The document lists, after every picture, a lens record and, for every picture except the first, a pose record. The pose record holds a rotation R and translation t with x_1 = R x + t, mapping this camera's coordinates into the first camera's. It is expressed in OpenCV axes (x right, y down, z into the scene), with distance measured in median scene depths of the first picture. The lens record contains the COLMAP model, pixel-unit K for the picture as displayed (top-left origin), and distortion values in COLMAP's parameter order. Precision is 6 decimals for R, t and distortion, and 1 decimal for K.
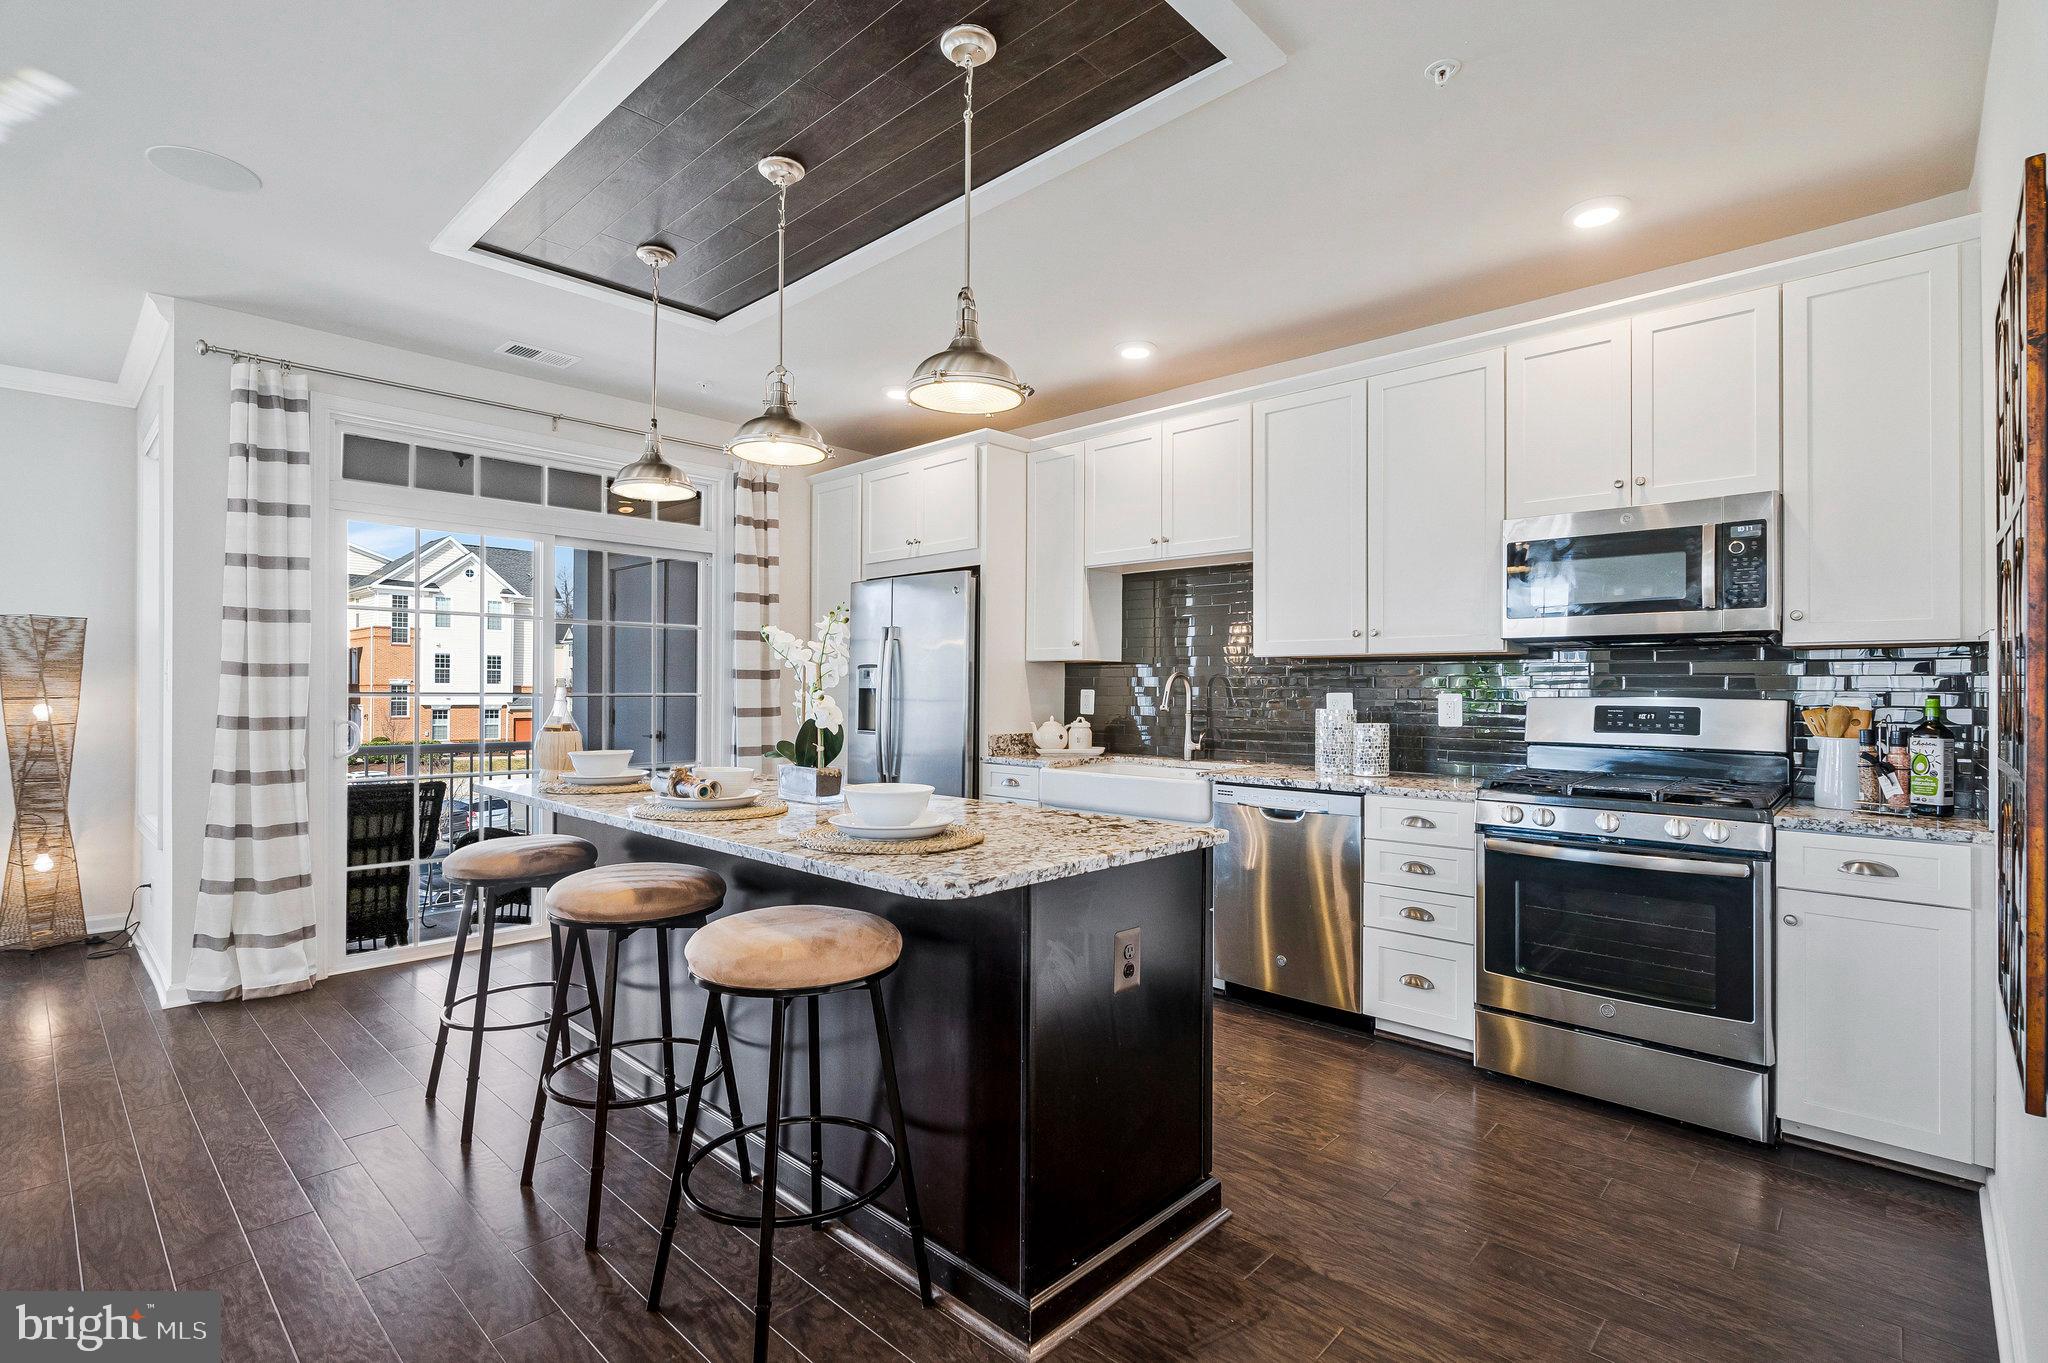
lens RADIAL K [[949.3, 0, 1047.4], [0, 949.3, 686.8], [0, 0, 1]] dist [-0.016647, 0.000052]
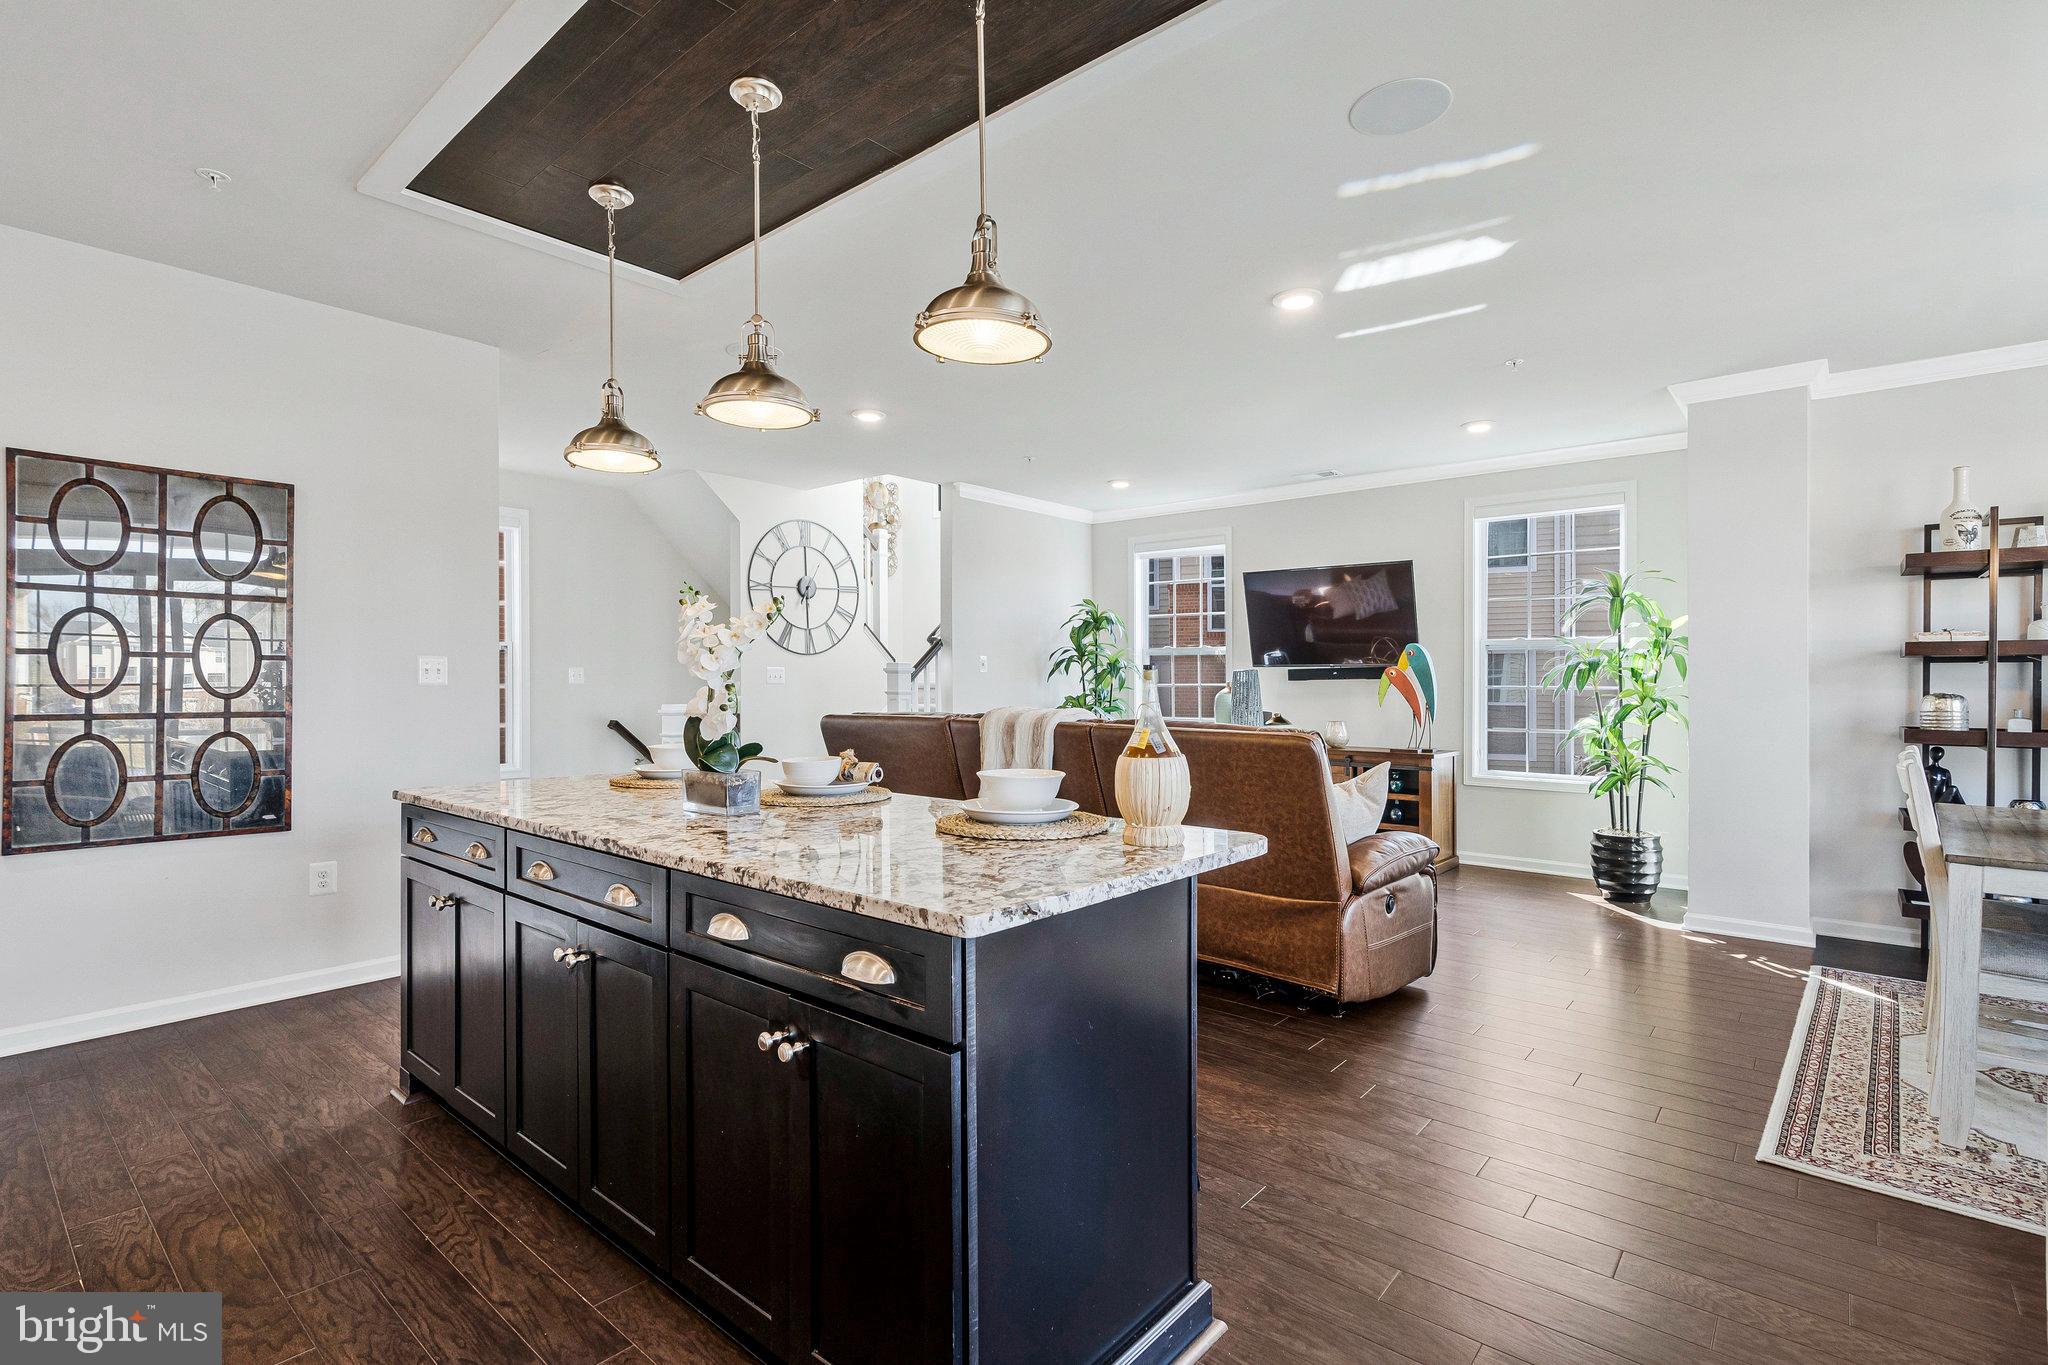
lens RADIAL K [[953.8, 0, 1014.2], [0, 953.8, 678.5], [0, 0, 1]] dist [-0.015798, -0.000084]
pose [[-0.999973, -0.006727, -0.002952, -0.440608], [-0.006694, 0.999916, -0.011065, 0.008150], [0.003027, -0.011045, -0.999934, 1.604588]]
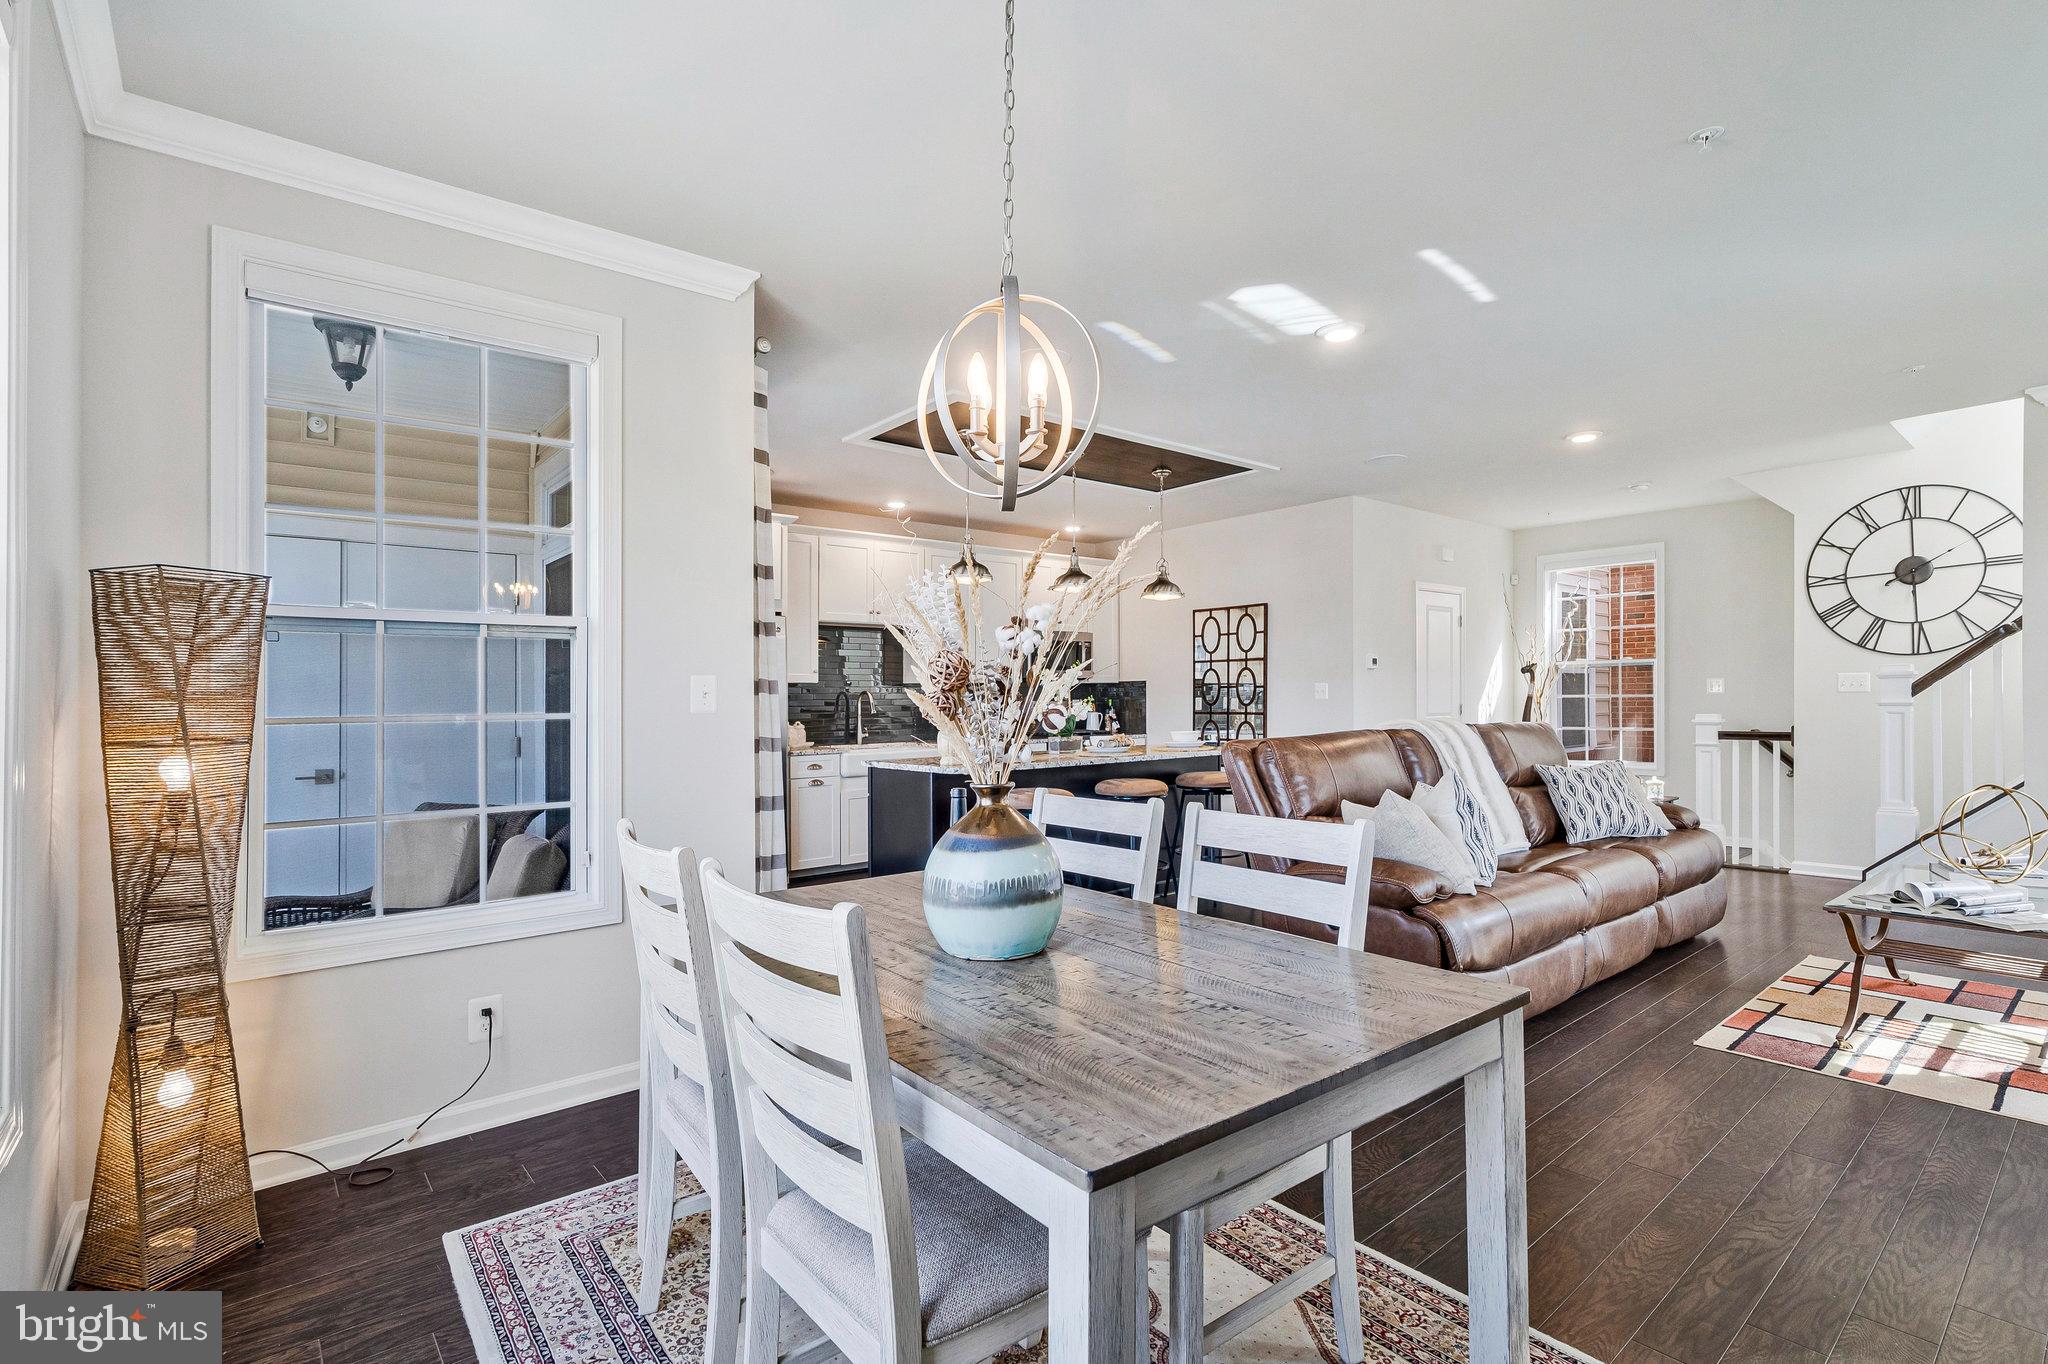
lens RADIAL K [[949.6, 0, 1032.7], [0, 949.6, 703.9], [0, 0, 1]] dist [-0.003484, 0.000348]
pose [[0.132683, -0.013259, 0.991070, -2.069325], [0.008304, 0.999890, 0.012265, -0.014412], [-0.991124, 0.006603, 0.132778, 0.688237]]
